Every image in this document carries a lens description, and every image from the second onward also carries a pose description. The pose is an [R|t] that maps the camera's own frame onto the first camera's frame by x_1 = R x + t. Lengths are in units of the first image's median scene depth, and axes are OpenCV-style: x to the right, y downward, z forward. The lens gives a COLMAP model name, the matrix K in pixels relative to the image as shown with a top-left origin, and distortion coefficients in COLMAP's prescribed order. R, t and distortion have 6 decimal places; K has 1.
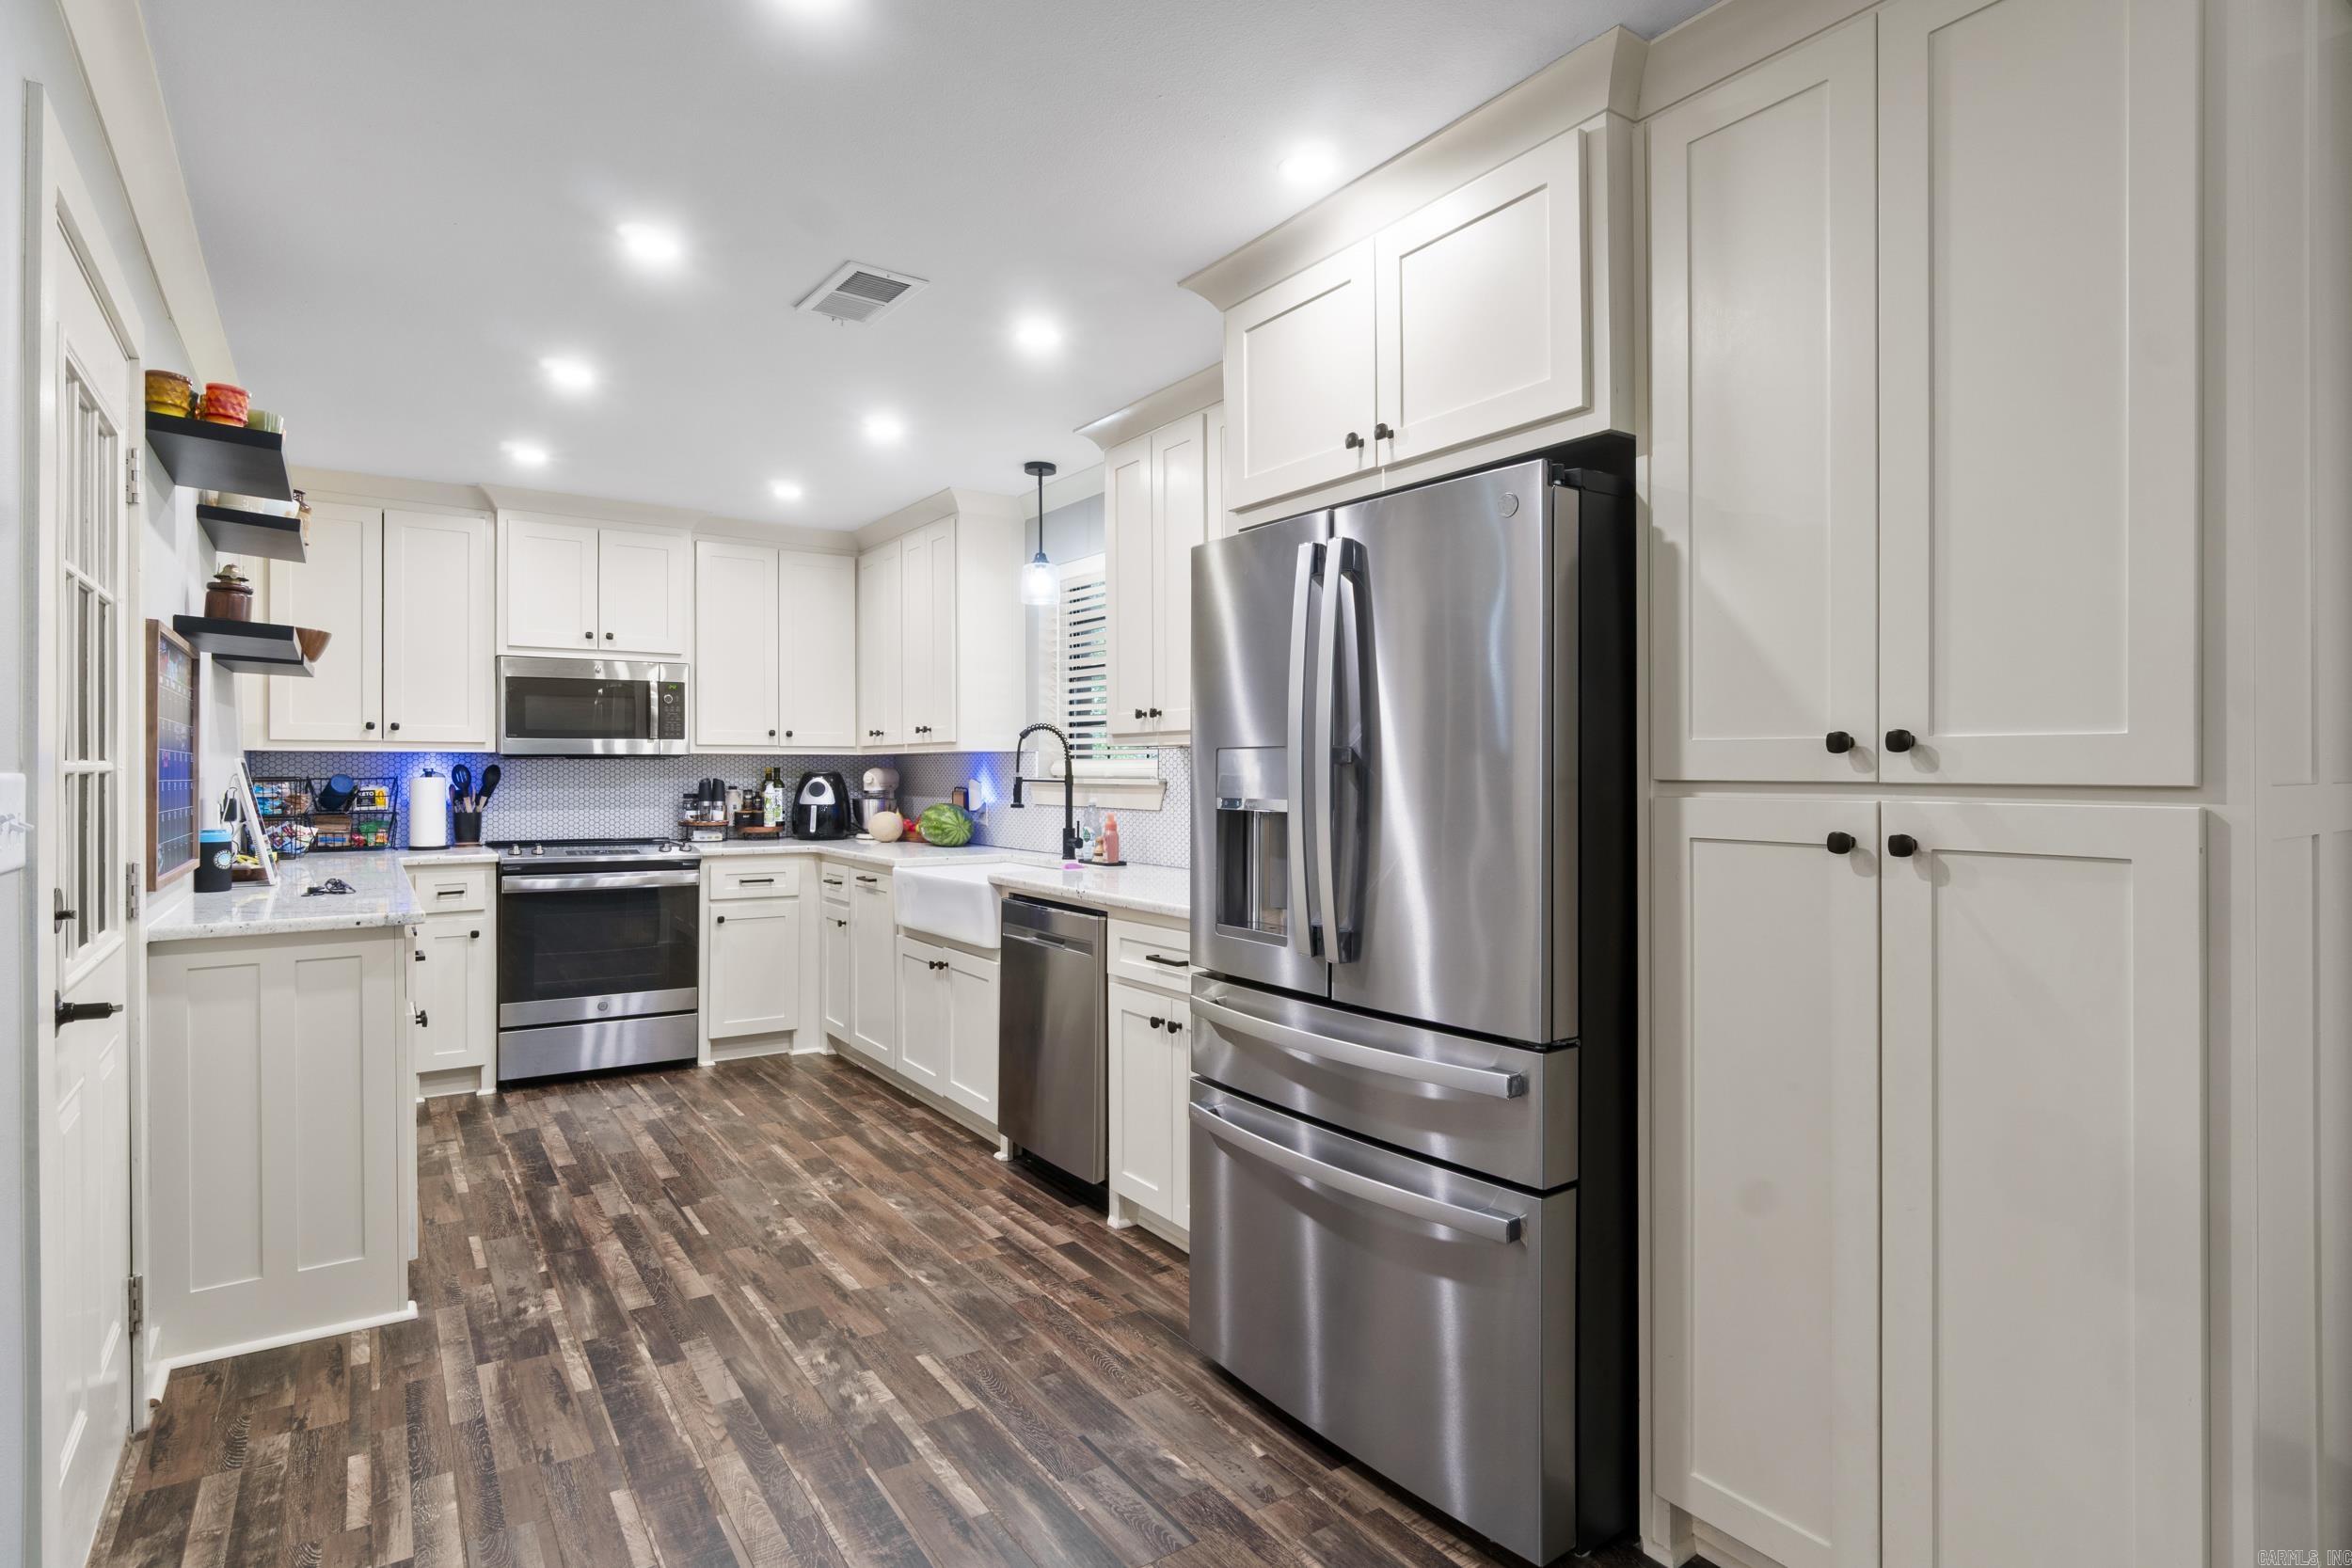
lens RADIAL K [[1201.5, 0, 1178.1], [0, 1201.5, 766.4], [0, 0, 1]] dist [-0.007333, 0.003696]
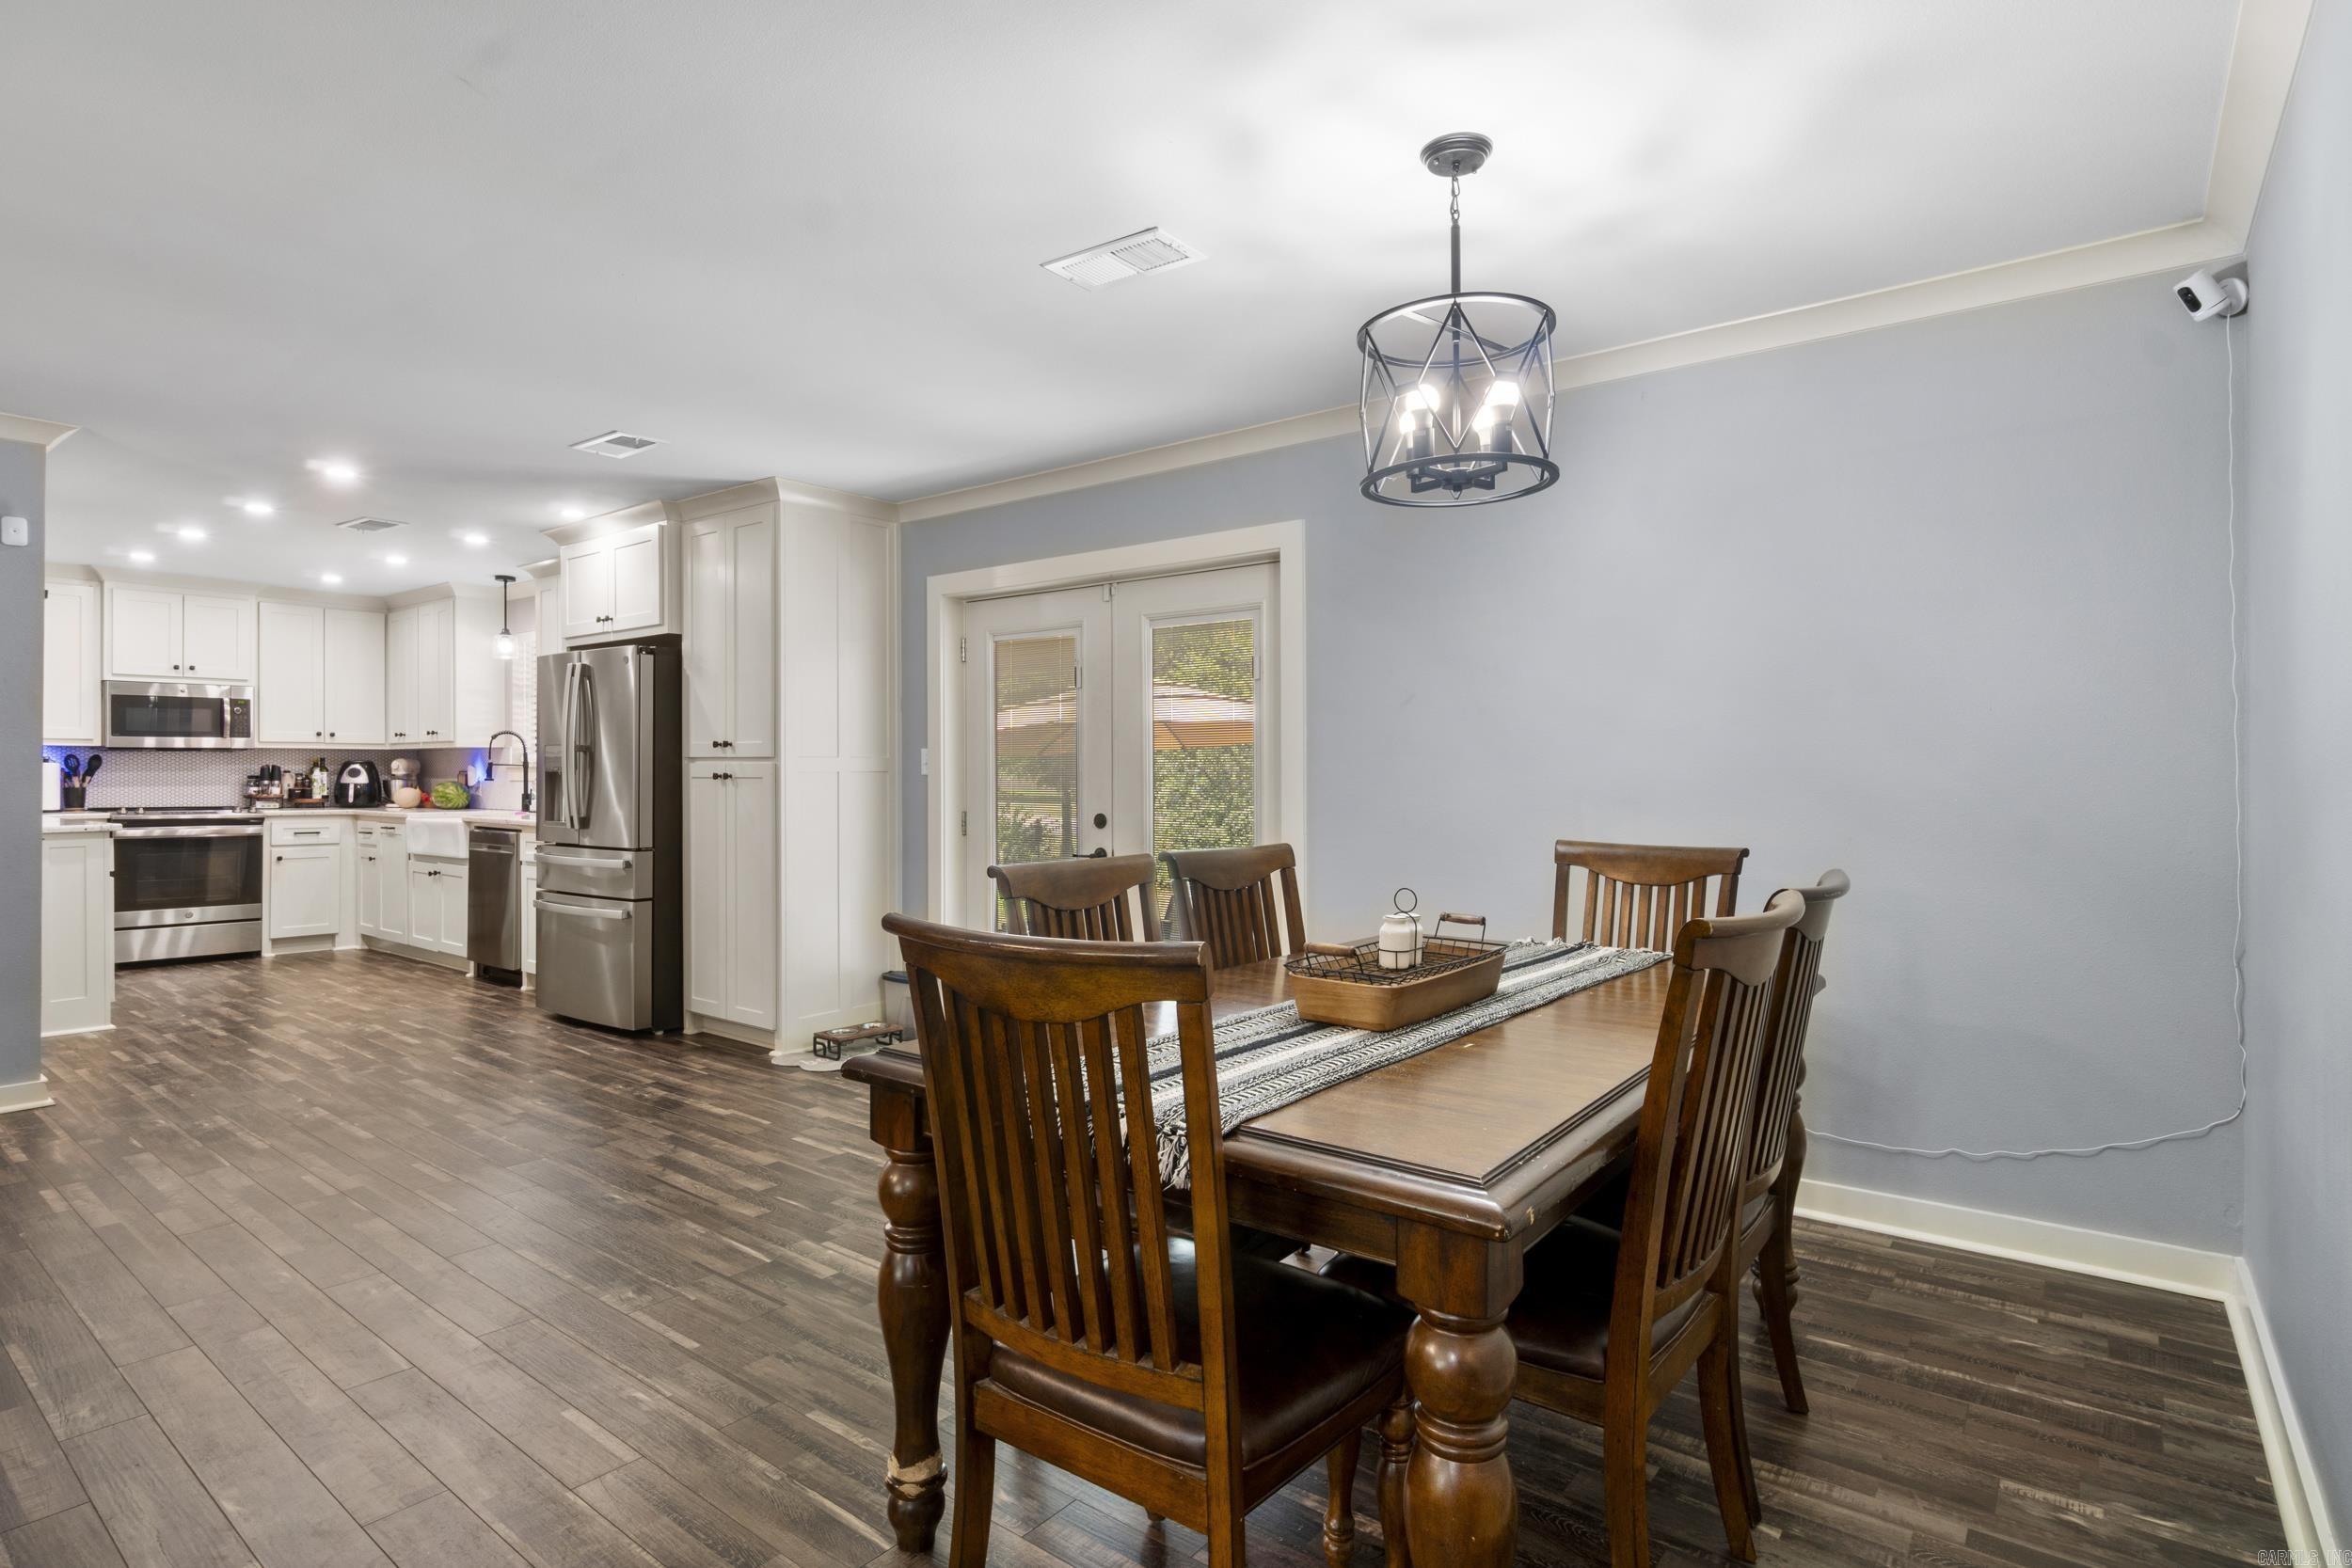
lens RADIAL K [[1201.5, 0, 1160.9], [0, 1201.5, 768.1], [0, 0, 1]] dist [-0.007333, 0.003696]
pose [[0.957781, 0.000618, 0.287497, 0.280258], [-0.000934, 0.999999, 0.000962, 0.014260], [-0.287496, -0.001190, 0.957781, -0.864381]]
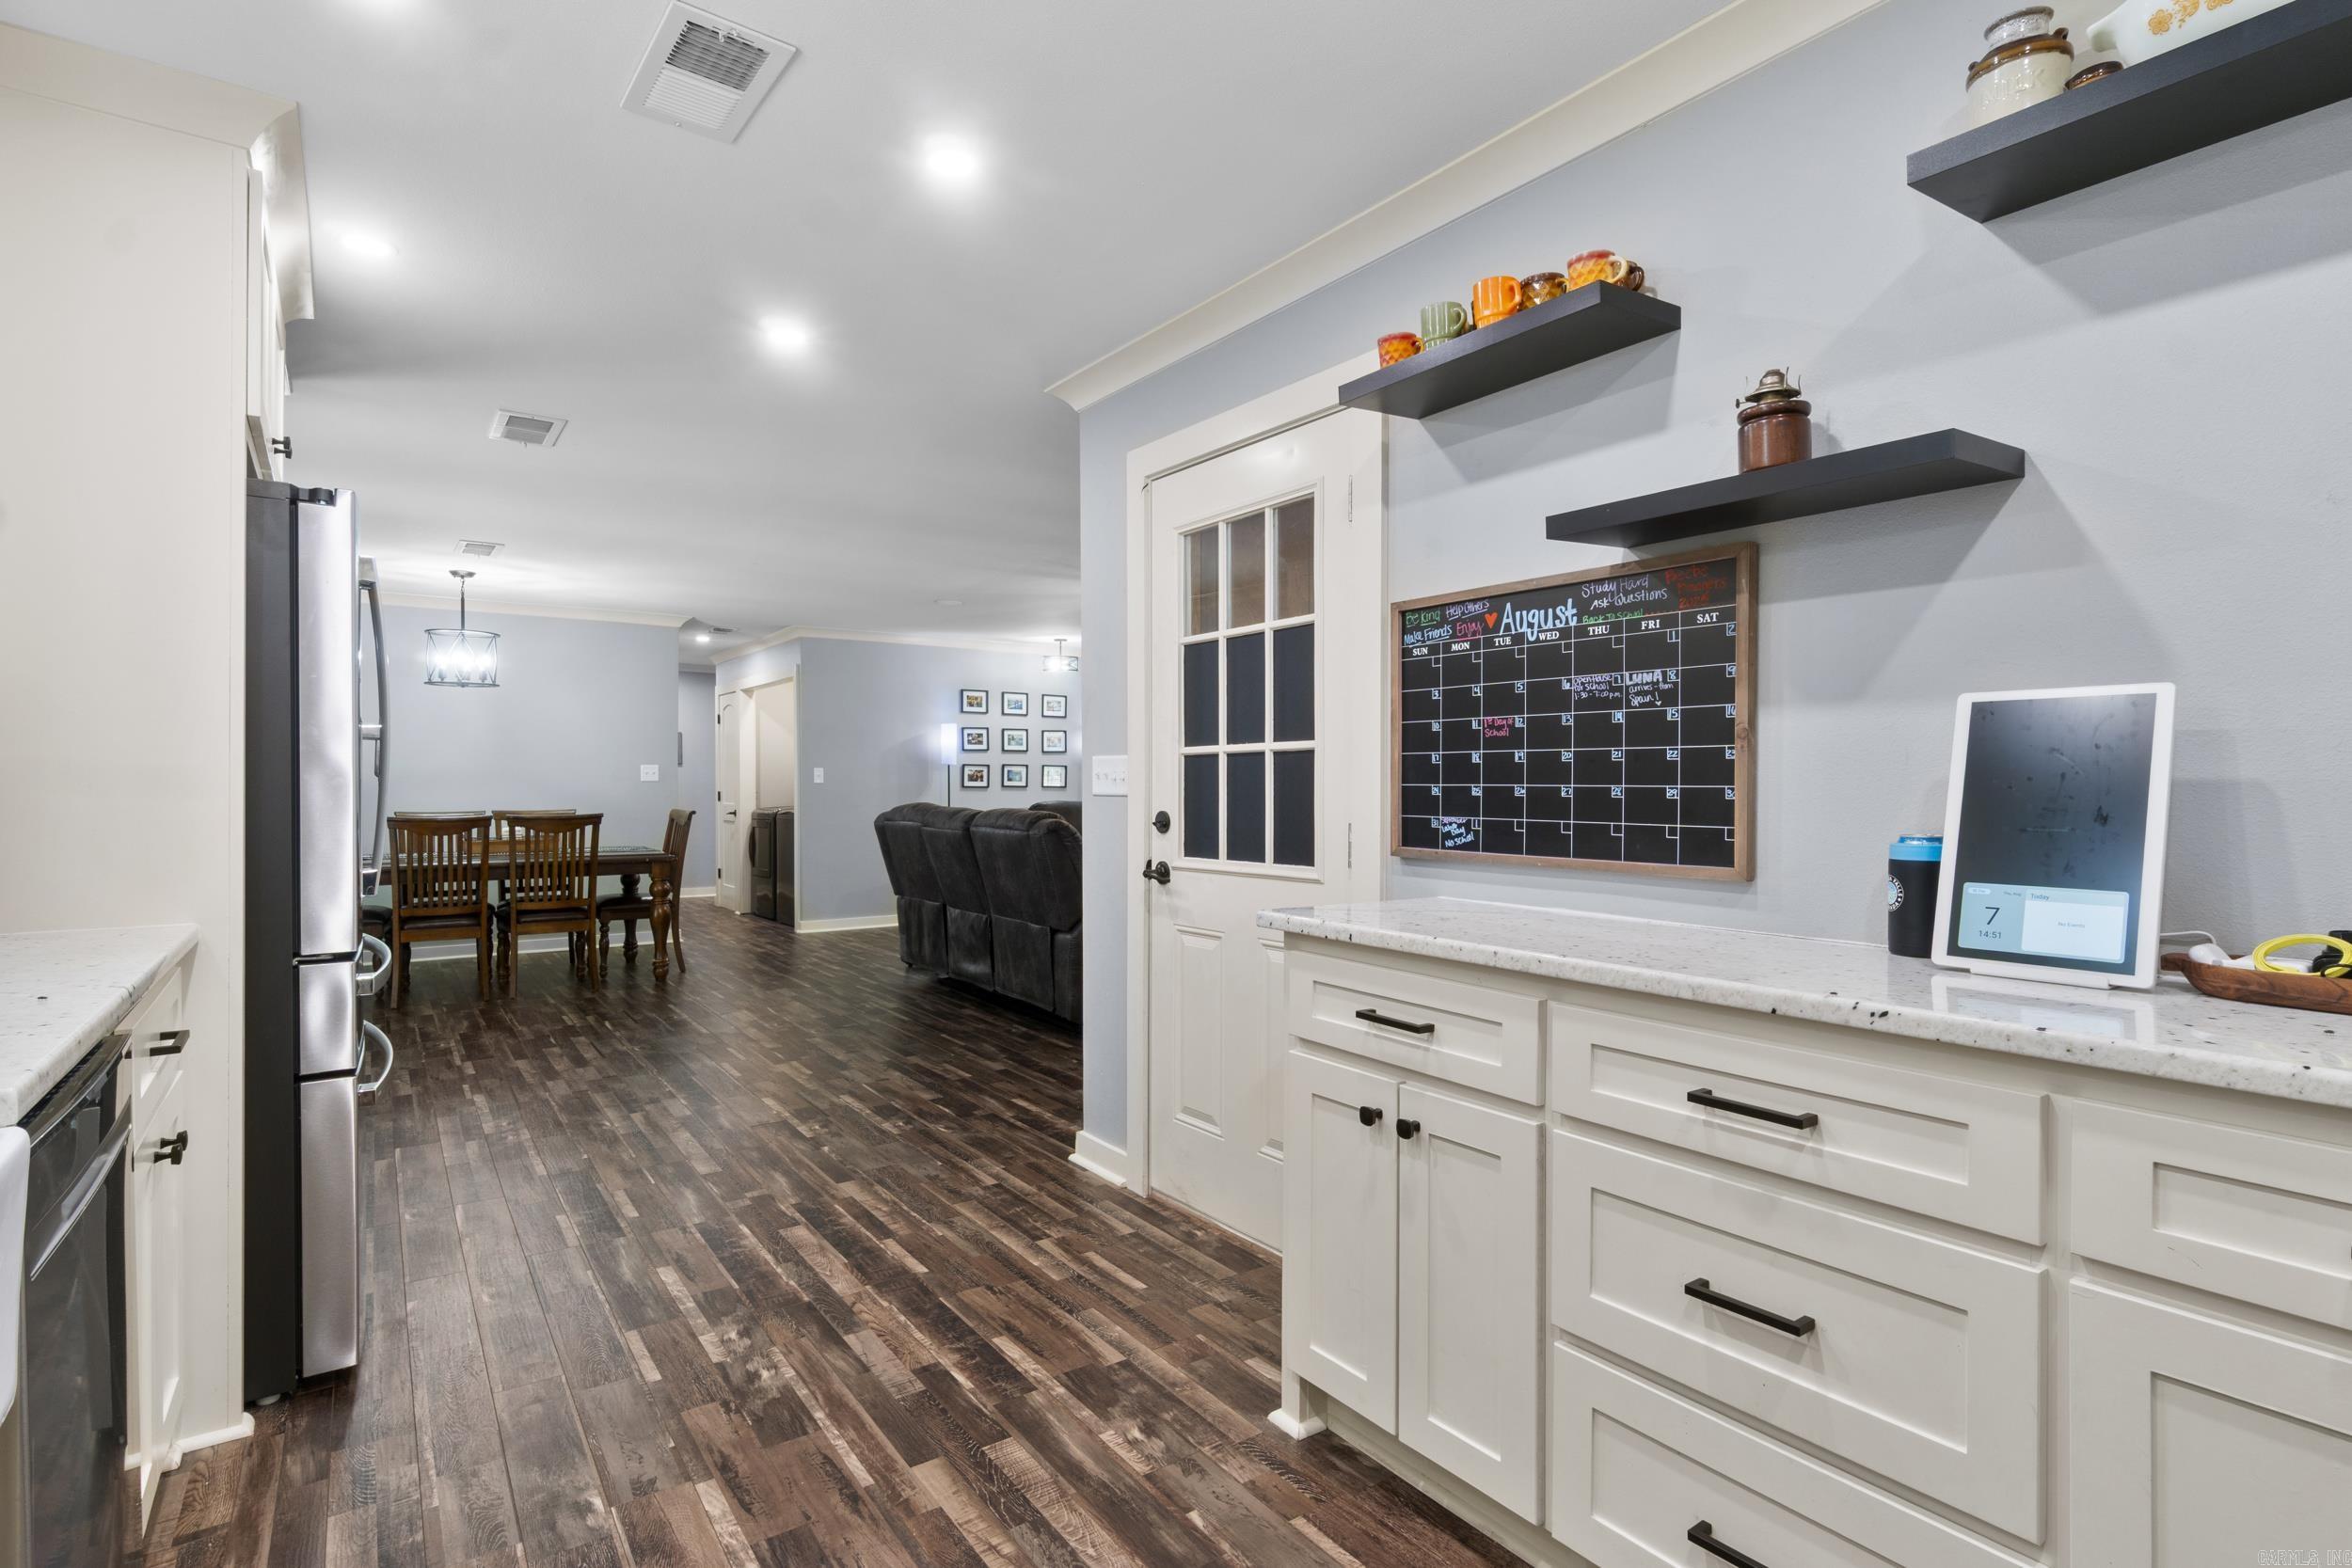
lens RADIAL K [[1152.7, 0, 1190.0], [0, 1152.7, 794.4], [0, 0, 1]] dist [-0.001551, 0.000555]
pose [[-0.999741, -0.001064, -0.022750, -0.347600], [-0.001170, 0.999989, 0.004621, 0.023393], [0.022745, 0.004647, -0.999731, 1.089284]]
